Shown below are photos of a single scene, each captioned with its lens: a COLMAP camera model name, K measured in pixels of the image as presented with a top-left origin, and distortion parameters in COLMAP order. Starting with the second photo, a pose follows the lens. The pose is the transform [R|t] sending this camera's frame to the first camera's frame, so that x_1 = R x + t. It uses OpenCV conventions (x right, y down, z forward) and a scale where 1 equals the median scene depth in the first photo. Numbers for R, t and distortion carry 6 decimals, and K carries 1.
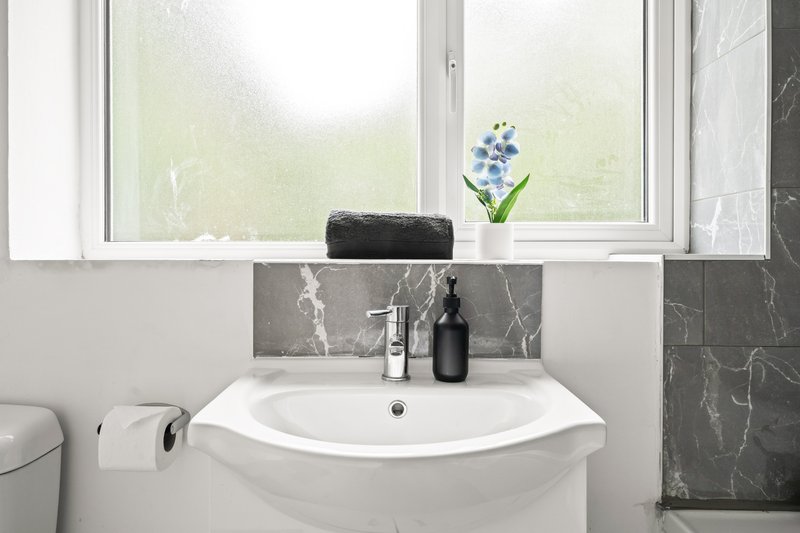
lens RADIAL K [[509.6, 0, 385.6], [0, 509.6, 260.0], [0, 0, 1]] dist [0.001234, 0.000373]
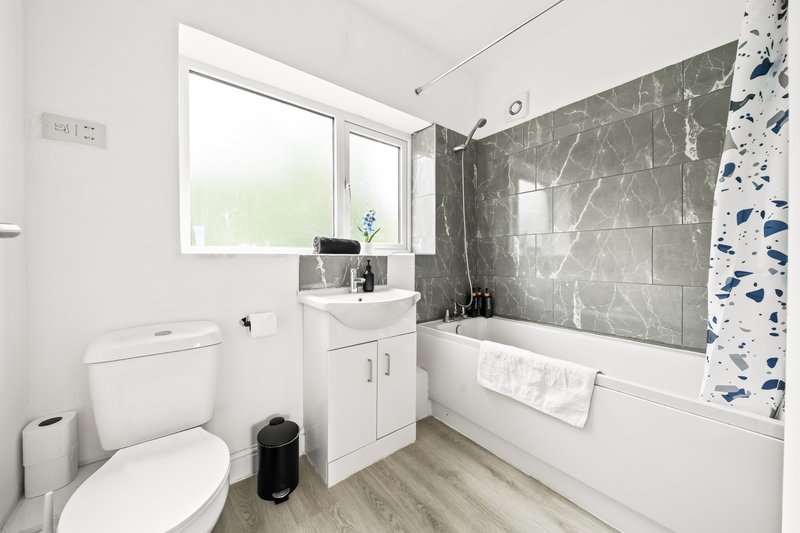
lens RADIAL K [[288.1, 0, 397.7], [0, 288.1, 258.8], [0, 0, 1]] dist [0.000766, 0.000078]
pose [[0.772079, -0.005094, 0.635506, -0.814636], [0.008381, 0.999963, -0.002168, 0.031976], [-0.635471, 0.007000, 0.772093, -0.474014]]
